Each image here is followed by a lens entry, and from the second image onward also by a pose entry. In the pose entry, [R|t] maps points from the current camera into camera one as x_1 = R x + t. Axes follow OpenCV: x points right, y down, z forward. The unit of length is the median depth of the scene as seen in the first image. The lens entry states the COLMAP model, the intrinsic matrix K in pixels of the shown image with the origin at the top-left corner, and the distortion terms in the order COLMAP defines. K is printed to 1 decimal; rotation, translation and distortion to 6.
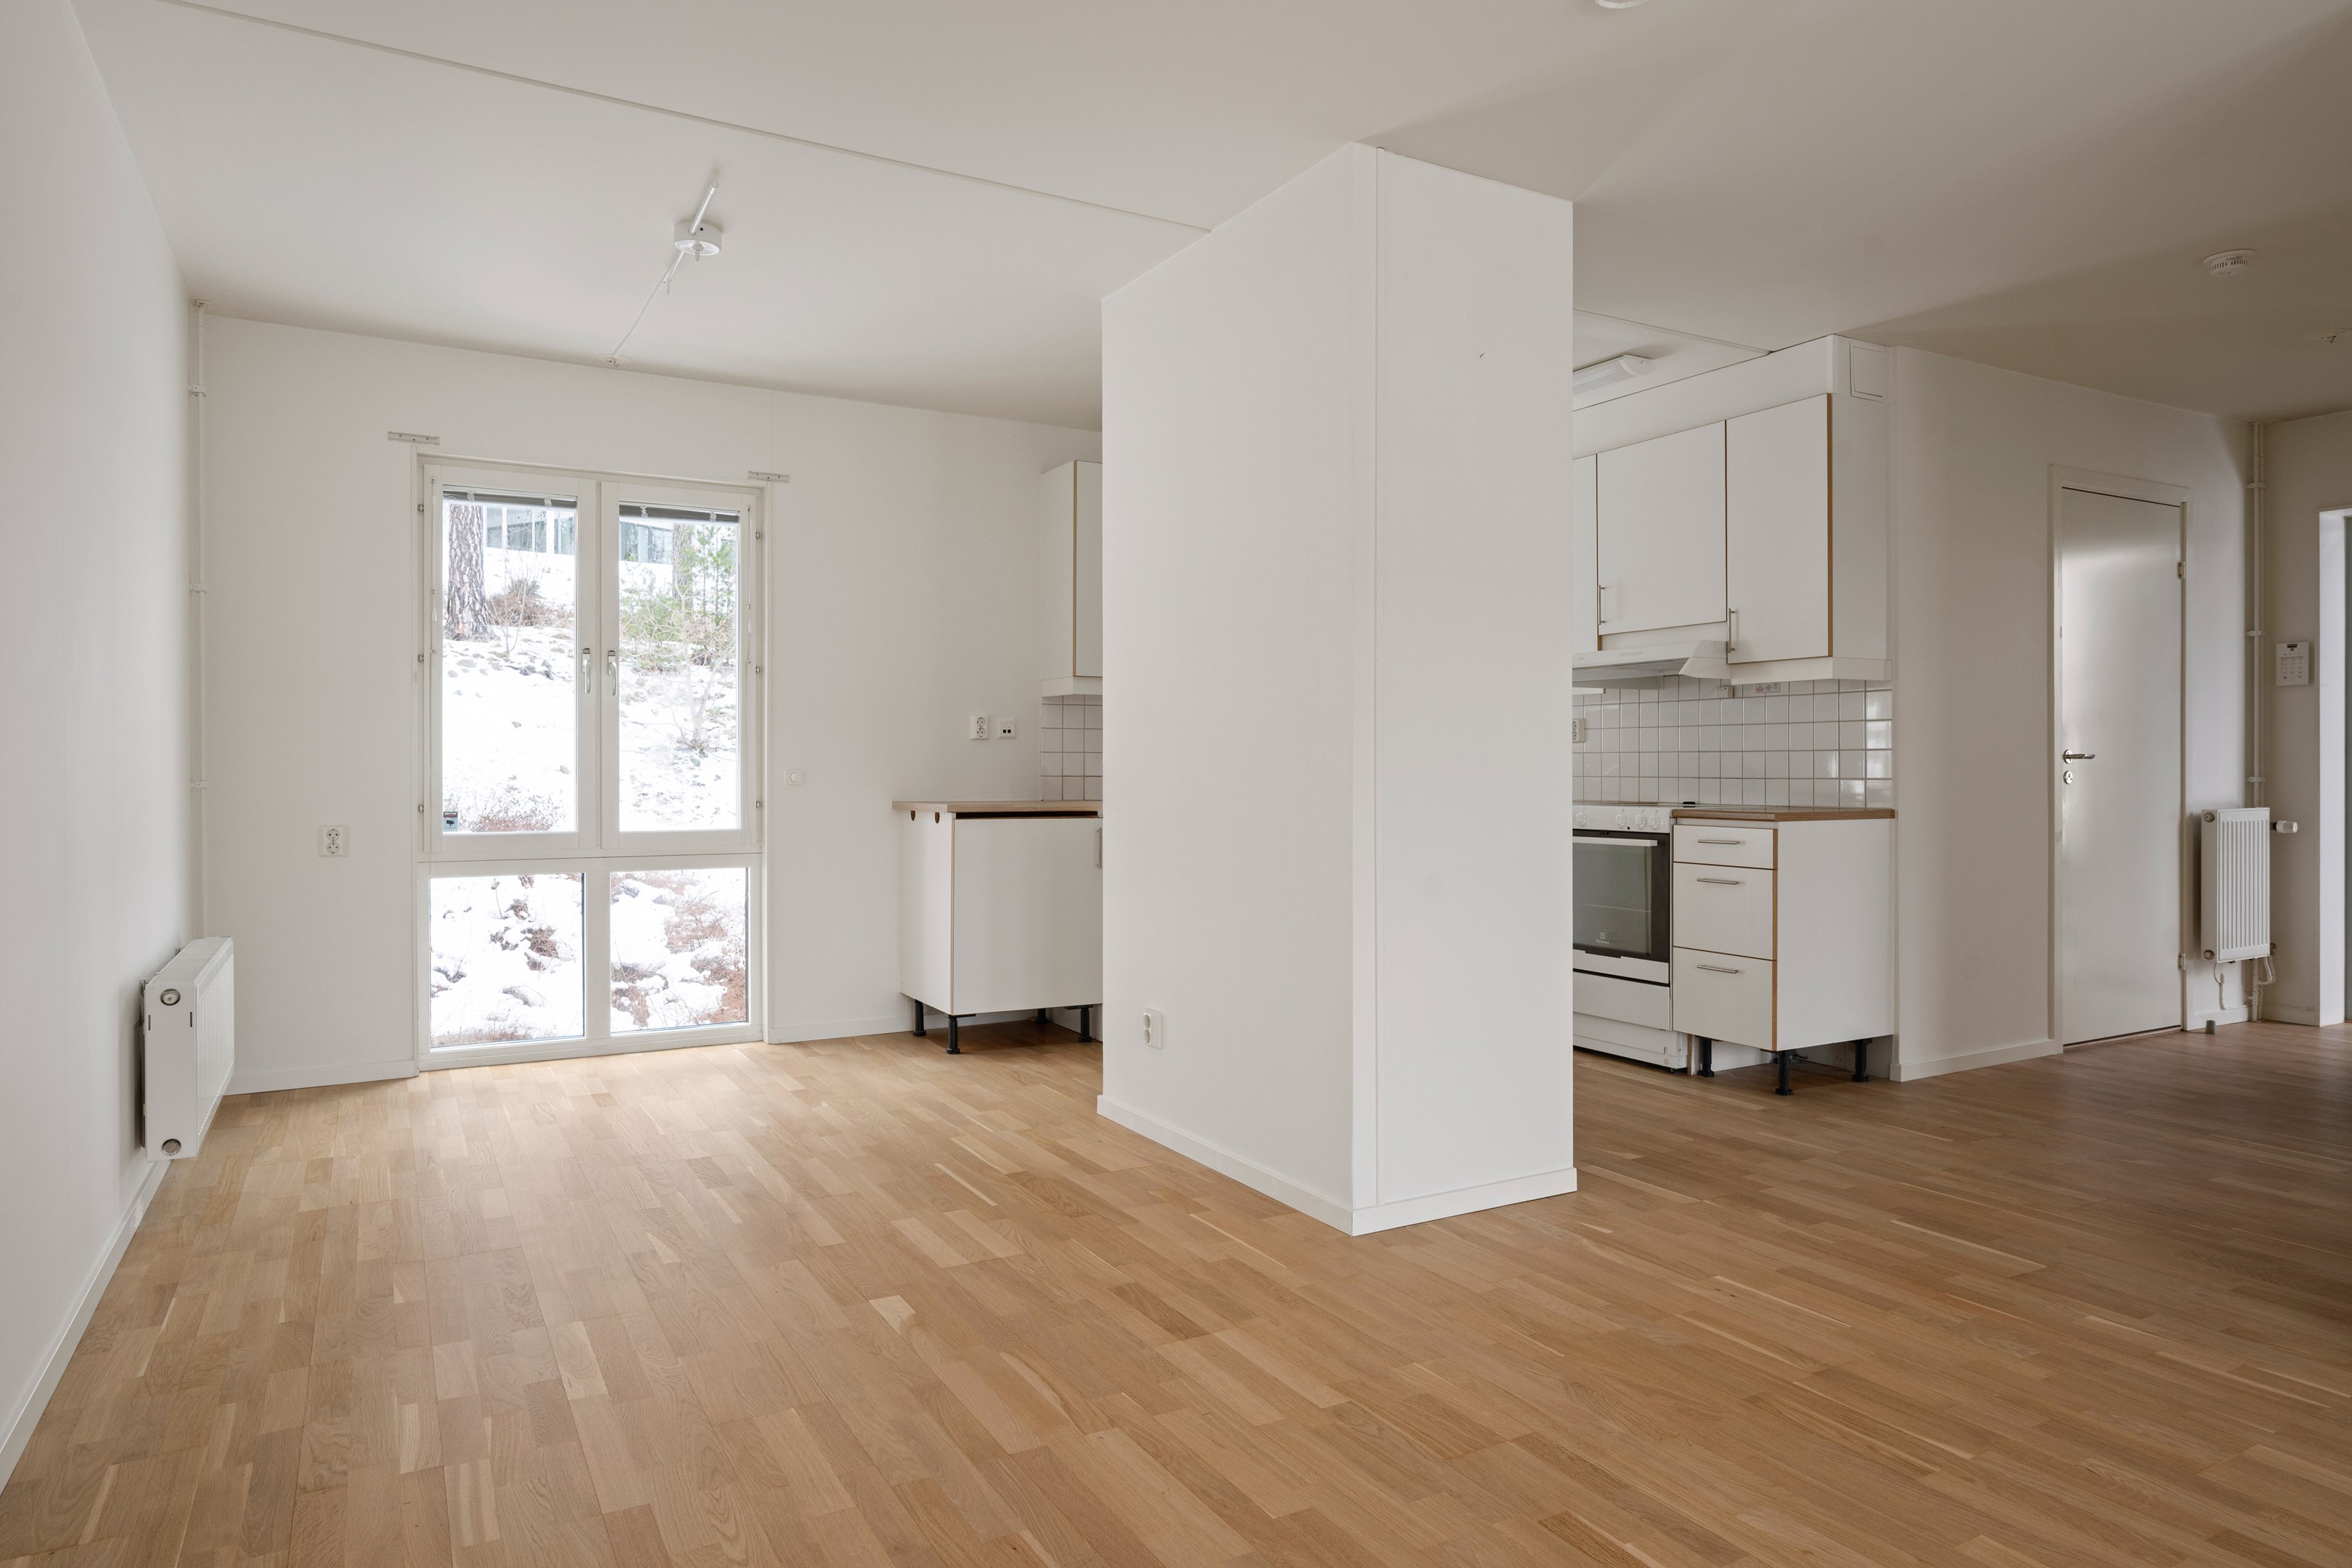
lens RADIAL K [[1408.2, 0, 1176.0], [0, 1408.2, 784.0], [0, 0, 1]] dist [0.000061, 0.000303]
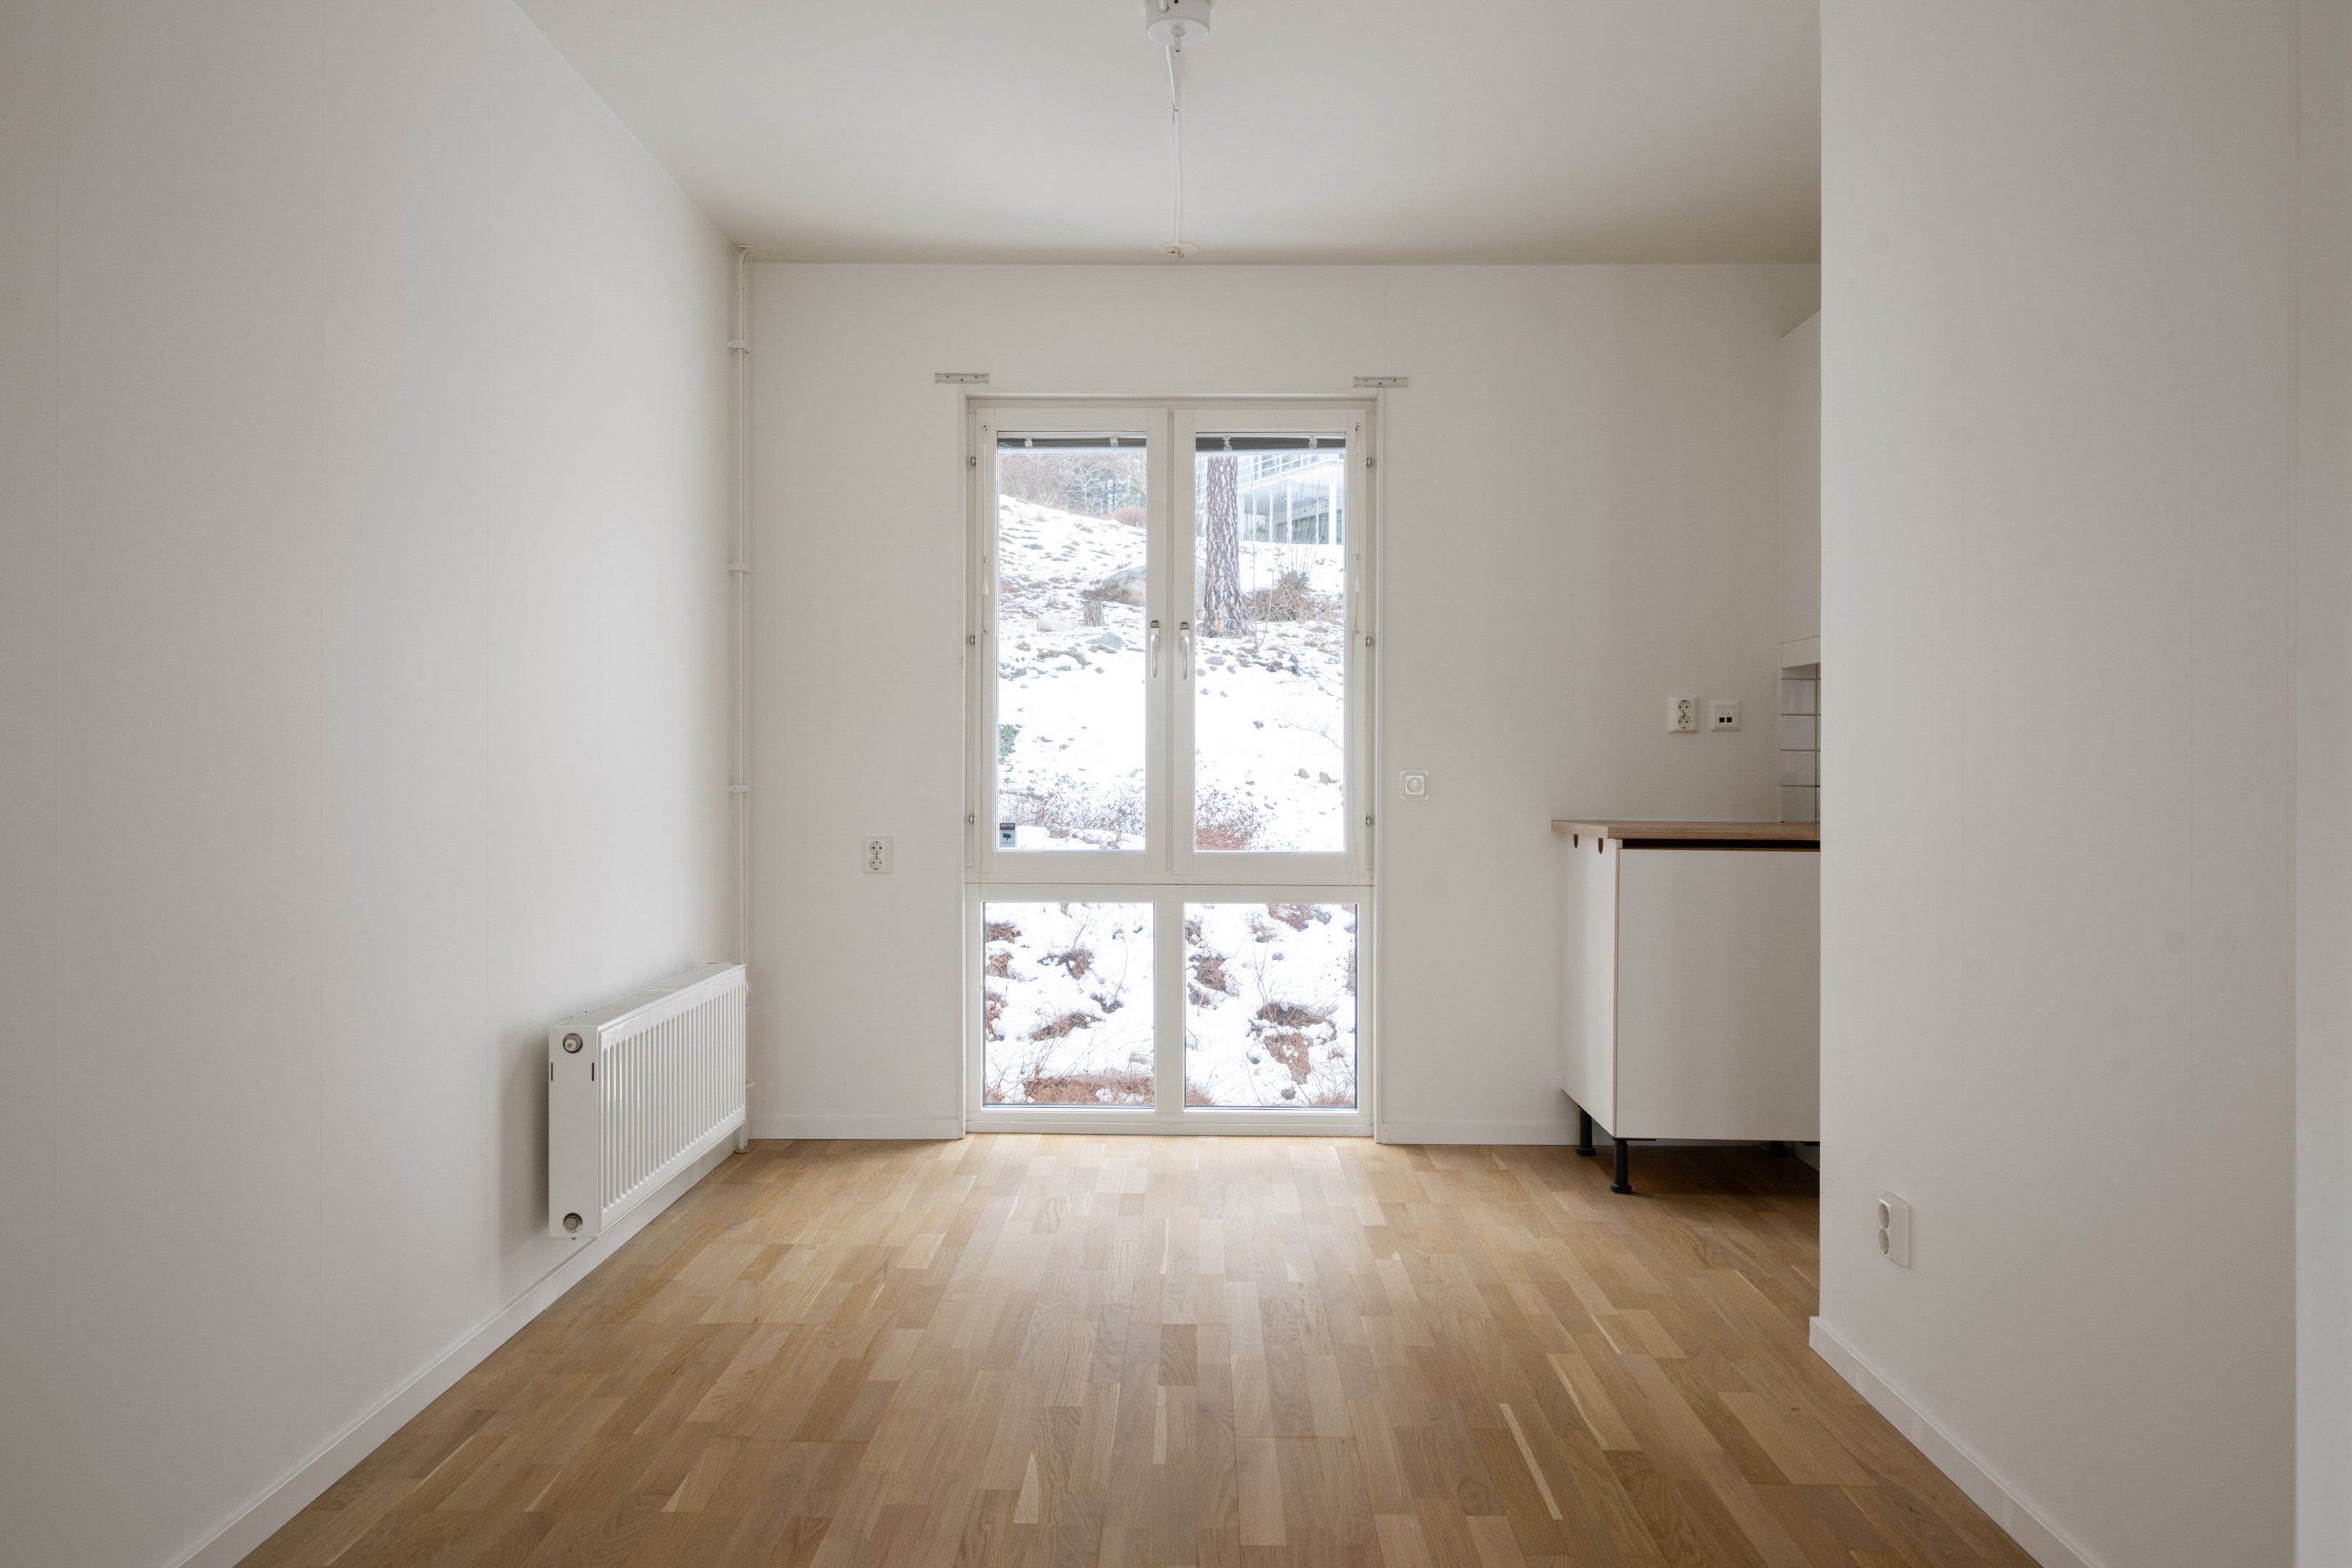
lens RADIAL K [[1588.0, 0, 1176.5], [0, 1588.0, 771.8], [0, 0, 1]] dist [-0.000651, 0.000270]
pose [[0.862440, 0.003351, -0.506148, 0.045406], [-0.009478, 0.999910, -0.009531, -0.002724], [0.506070, 0.013017, 0.862394, 0.231026]]
